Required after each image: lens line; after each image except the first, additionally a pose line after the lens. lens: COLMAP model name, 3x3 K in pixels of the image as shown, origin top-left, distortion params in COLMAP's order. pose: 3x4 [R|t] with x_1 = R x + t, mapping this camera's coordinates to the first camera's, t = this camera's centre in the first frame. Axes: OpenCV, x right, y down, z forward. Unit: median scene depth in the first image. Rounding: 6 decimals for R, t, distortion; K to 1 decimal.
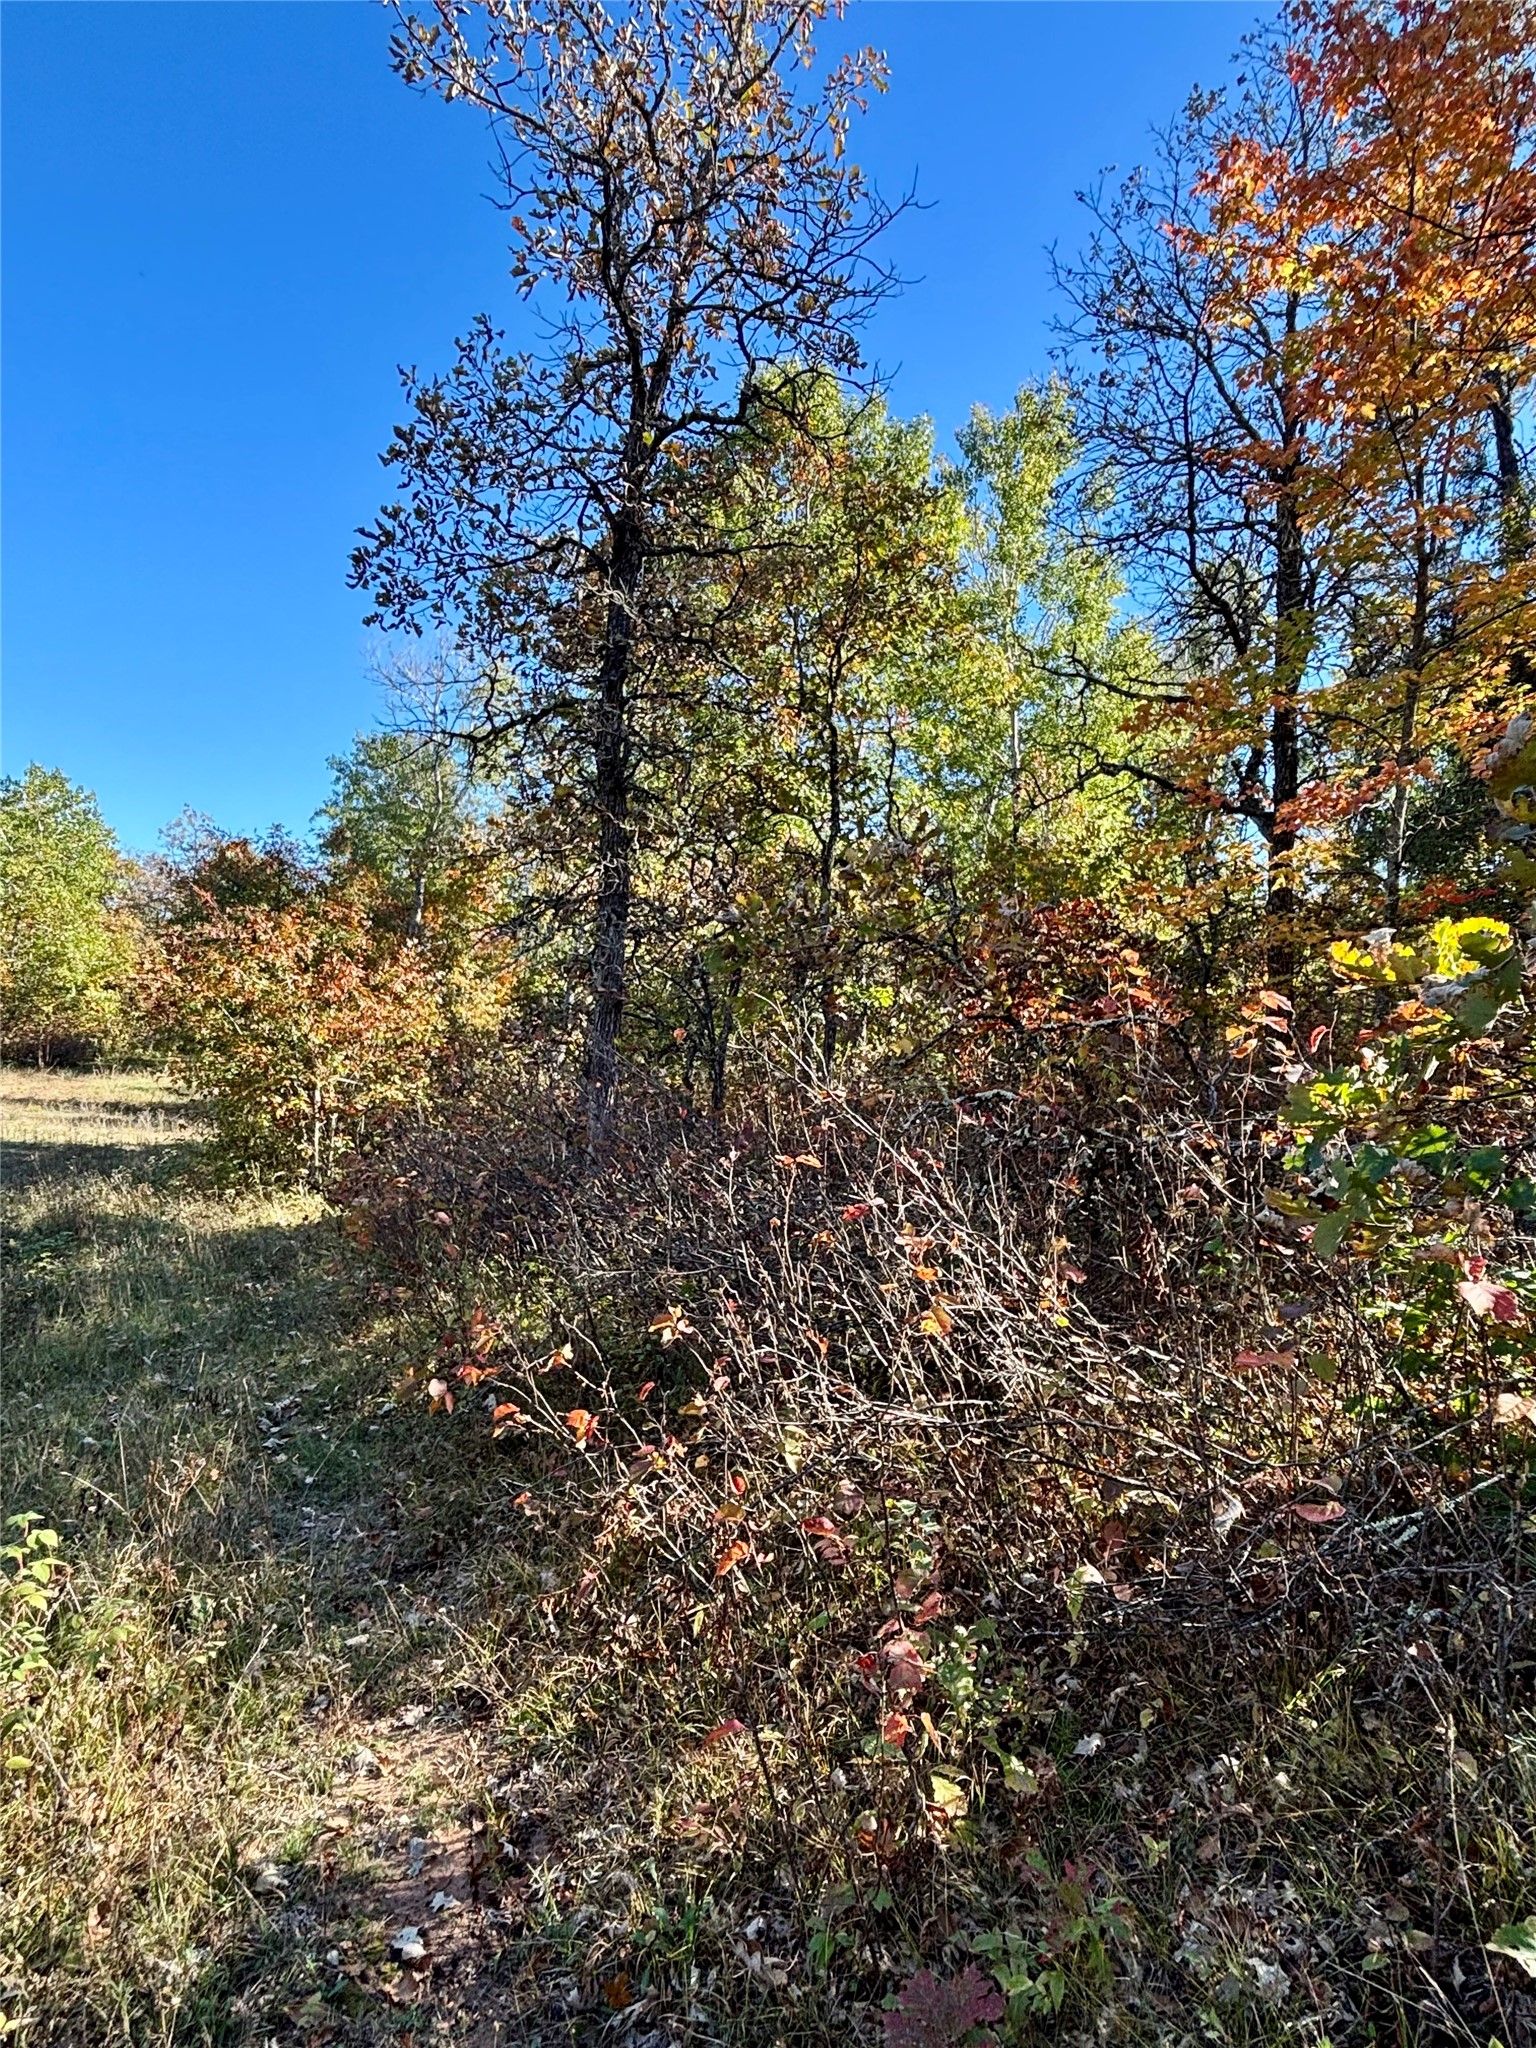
lens RADIAL K [[1094.7, 0, 770.7], [0, 1094.7, 1028.9], [0, 0, 1]] dist [0.059260, -0.109873]
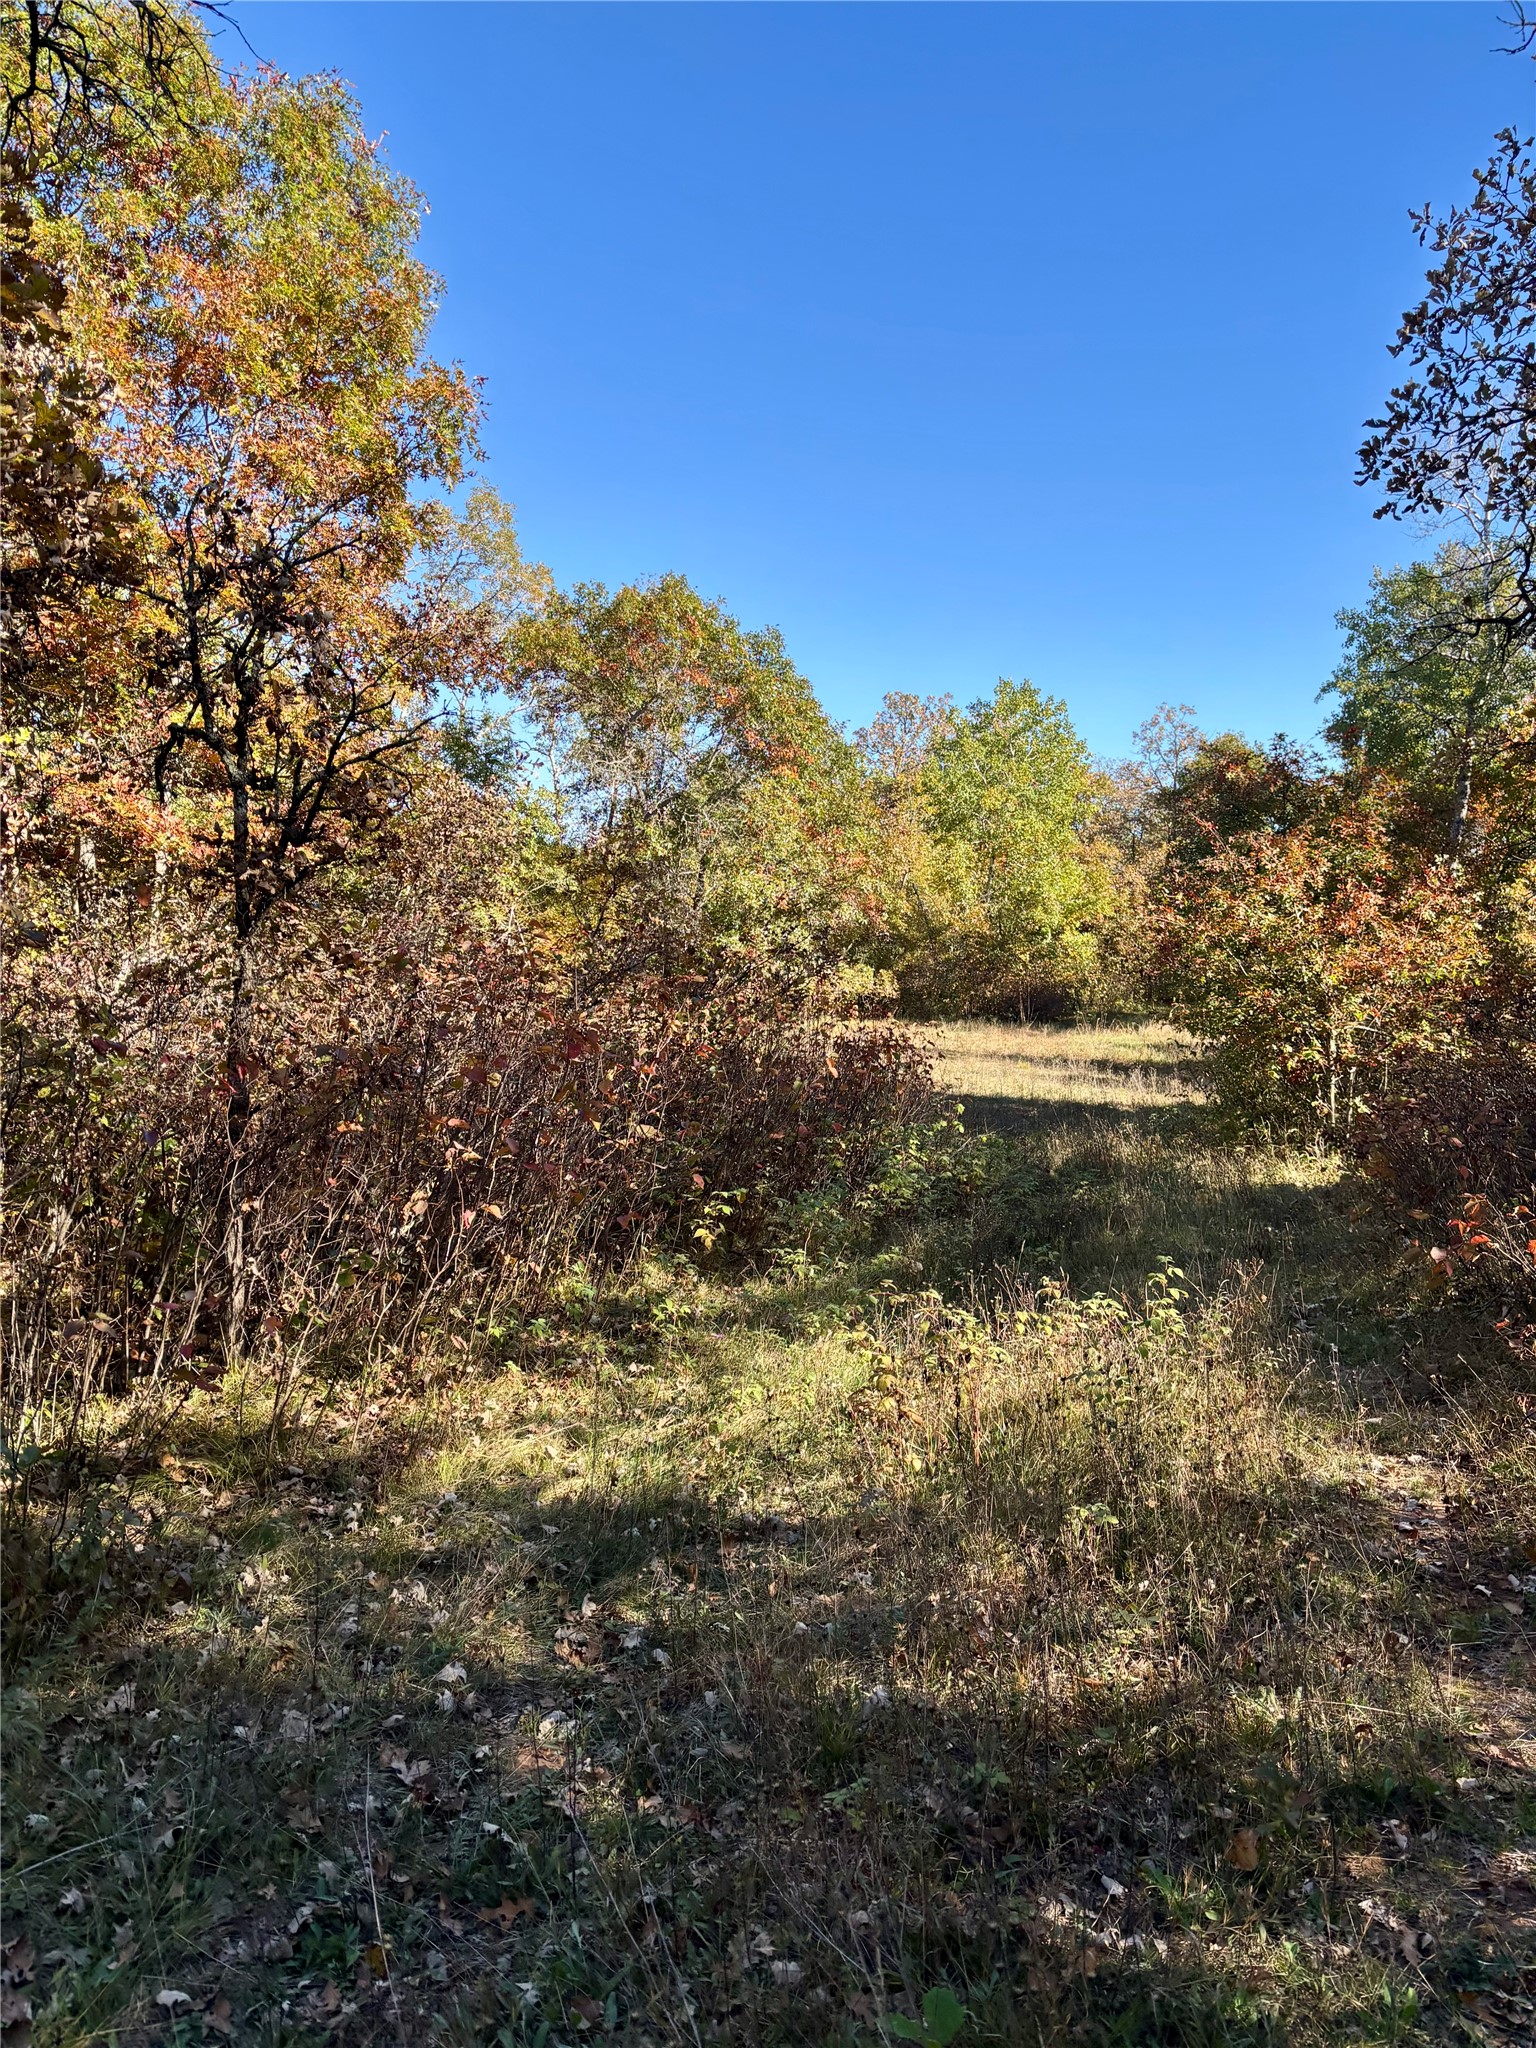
lens RADIAL K [[1549.8, 0, 768.0], [0, 1549.8, 1024.0], [0, 0, 1]] dist [0.051195, -0.042994]
pose [[0.741254, -0.007093, -0.671187, 0.081154], [0.029965, 0.999297, 0.022532, 0.003400], [0.670555, -0.036814, 0.740946, -0.201653]]
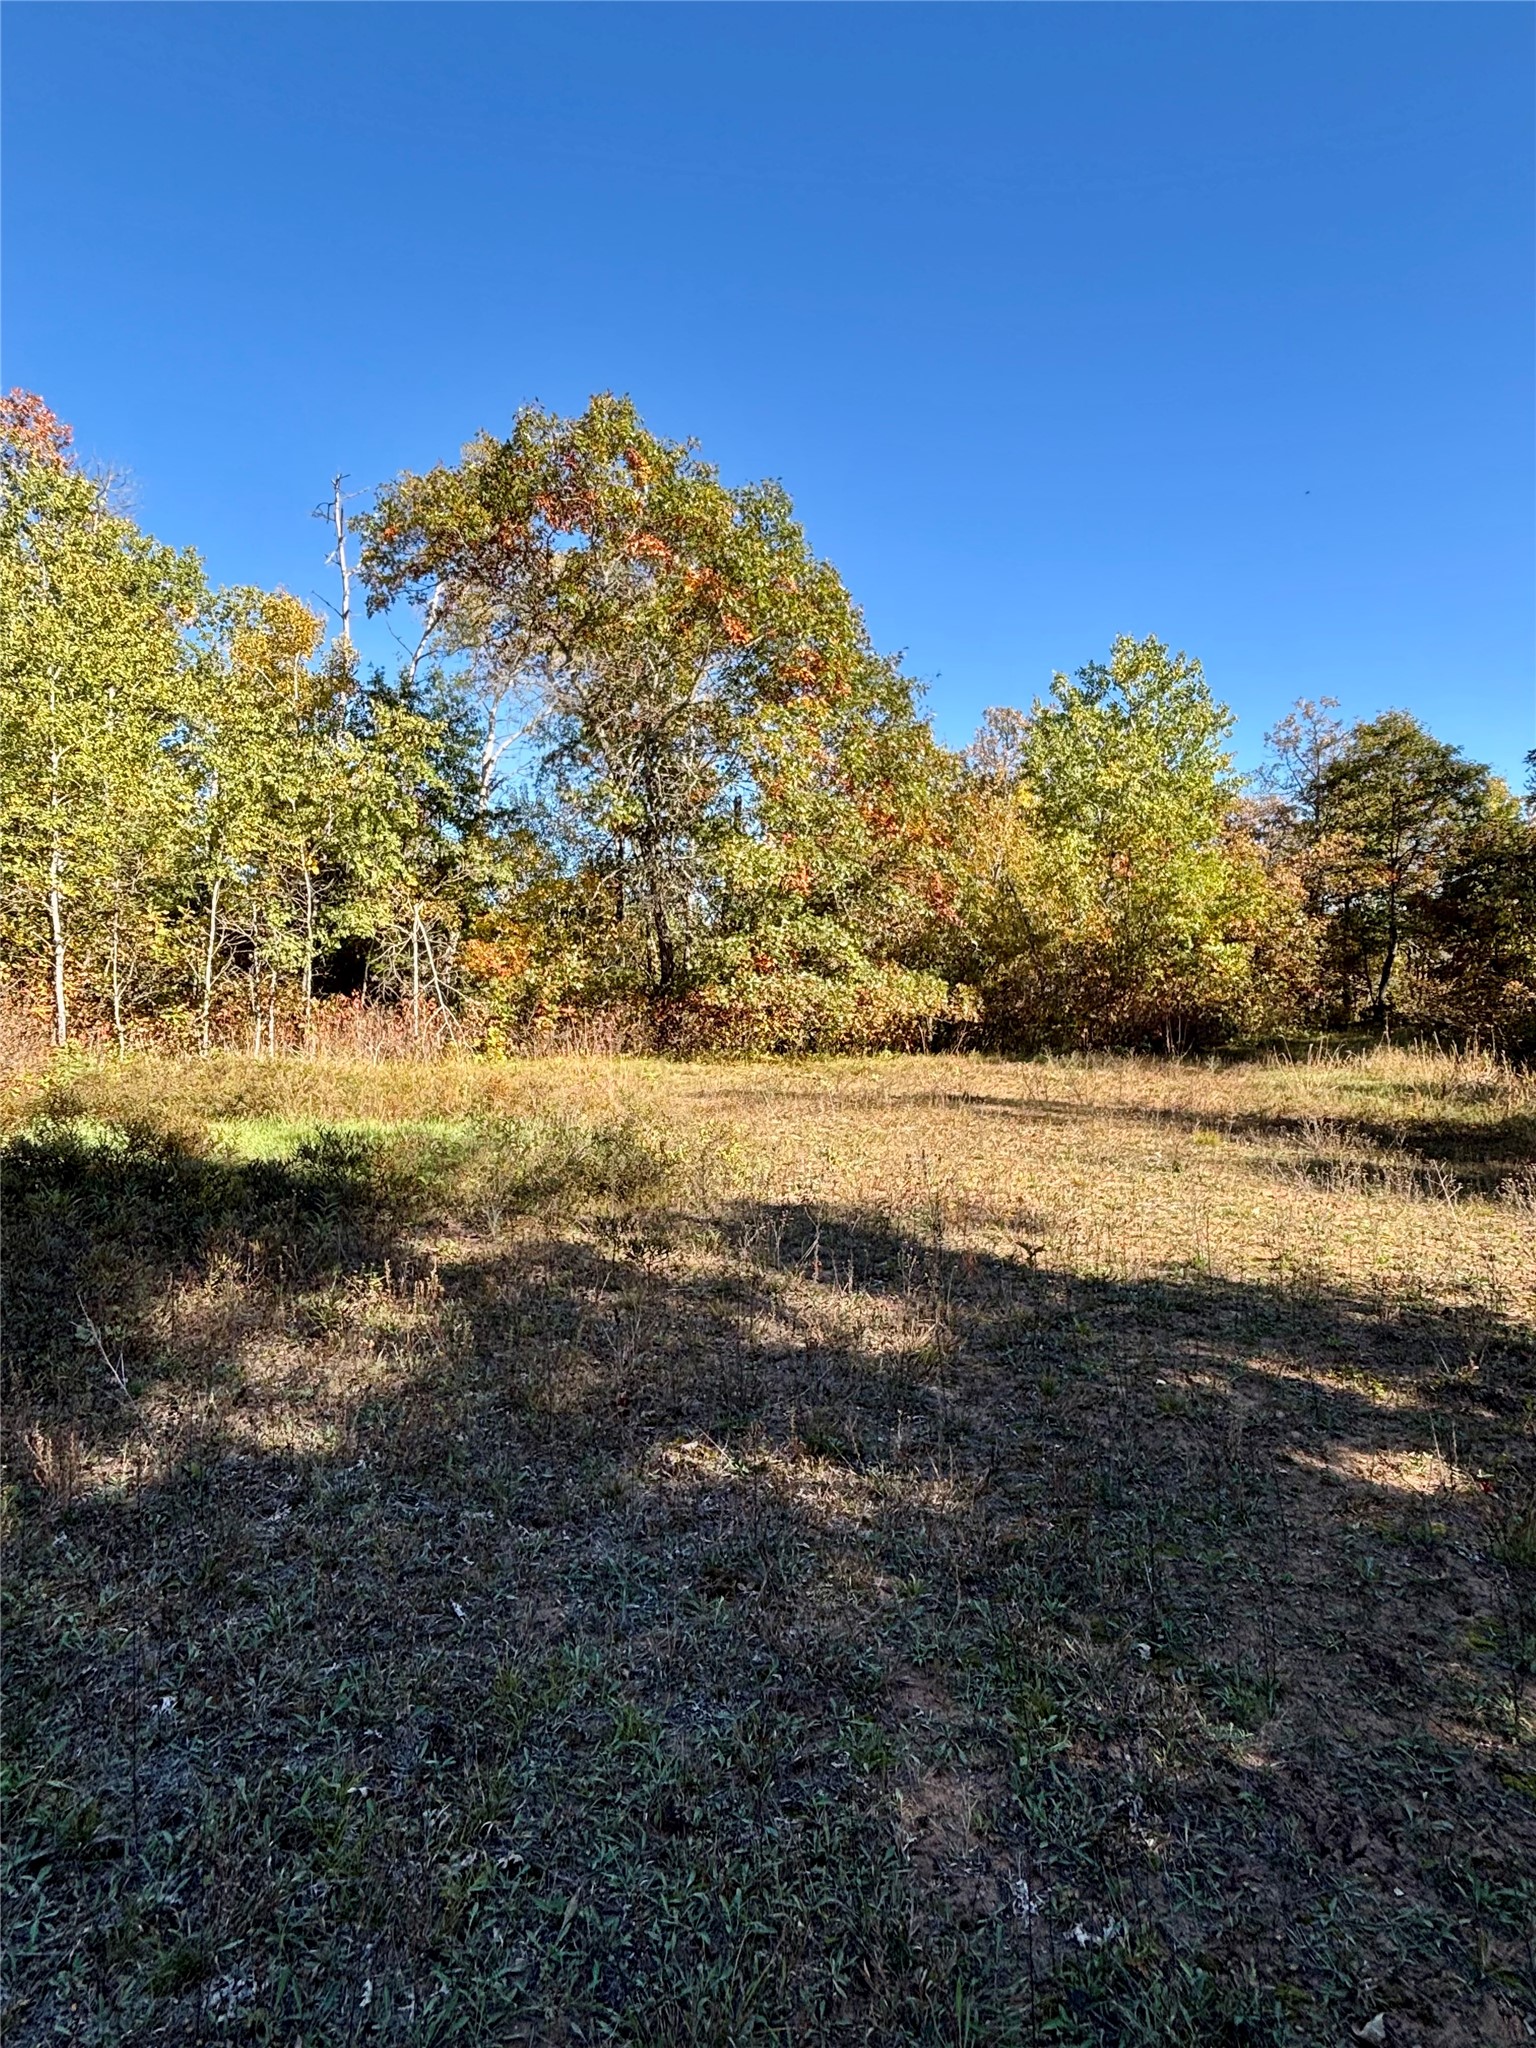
lens RADIAL K [[1094.7, 0, 770.7], [0, 1094.7, 1028.9], [0, 0, 1]] dist [0.059260, -0.109873]
pose [[0.627079, -0.042422, -0.777800, -0.871594], [0.055089, 0.998431, -0.010041, 0.039496], [0.777005, -0.036552, 0.628432, 1.185239]]
